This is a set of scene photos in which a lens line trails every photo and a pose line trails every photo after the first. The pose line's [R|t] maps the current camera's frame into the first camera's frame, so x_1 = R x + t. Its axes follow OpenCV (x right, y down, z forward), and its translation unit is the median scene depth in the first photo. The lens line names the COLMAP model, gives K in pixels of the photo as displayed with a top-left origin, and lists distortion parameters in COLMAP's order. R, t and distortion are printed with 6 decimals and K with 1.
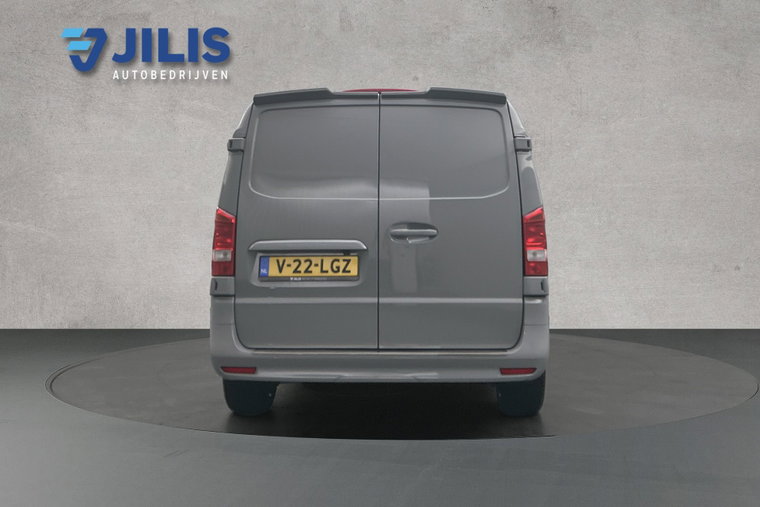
lens RADIAL K [[594.2, 0, 379.9], [0, 594.2, 252.6], [0, 0, 1]] dist [-0.002862, -0.004004]
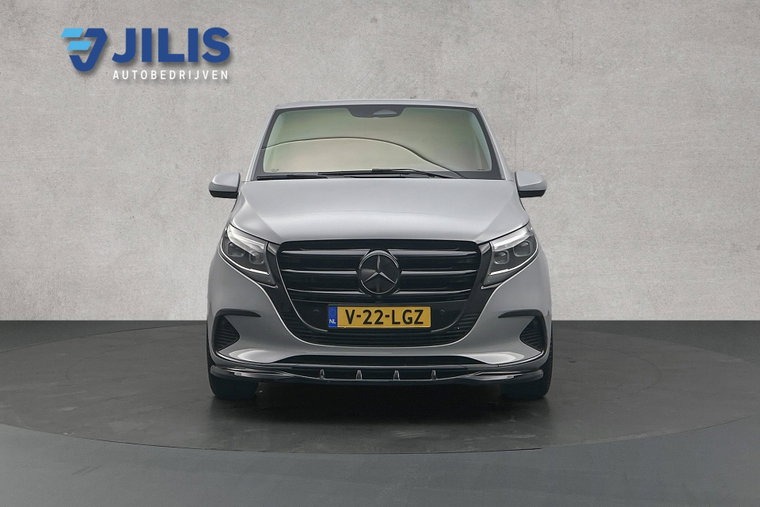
lens RADIAL K [[594.2, 0, 380.1], [0, 594.2, 253.2], [0, 0, 1]] dist [-0.002862, -0.004004]
pose [[1.000000, 0.000053, 0.000468, 0.068031], [-0.000053, 0.999999, 0.001047, 0.033187], [-0.000468, -0.001047, 0.999999, 0.166553]]
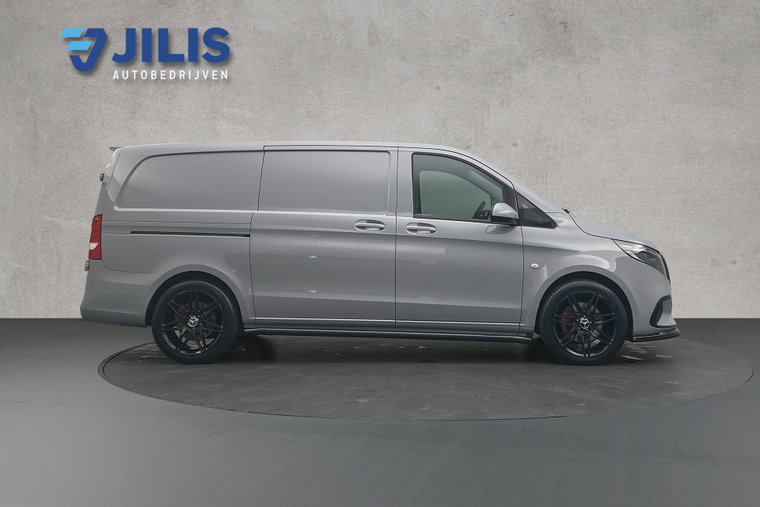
lens RADIAL K [[594.2, 0, 379.7], [0, 594.2, 253.3], [0, 0, 1]] dist [-0.002862, -0.004004]
pose [[1.000000, 0.000025, -0.000374, -0.046255], [-0.000025, 0.999999, 0.001078, 0.008466], [0.000374, -0.001078, 0.999999, -0.088104]]
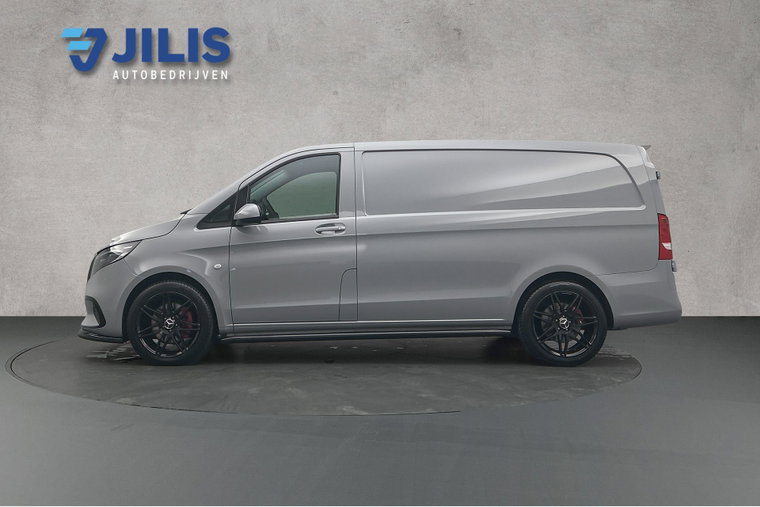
lens RADIAL K [[594.2, 0, 380.5], [0, 594.2, 252.1], [0, 0, 1]] dist [-0.002862, -0.004004]
pose [[0.999999, 0.000061, 0.001175, 0.143584], [-0.000060, 0.999999, -0.001086, 0.008309], [-0.001175, 0.001086, 0.999999, -0.120512]]
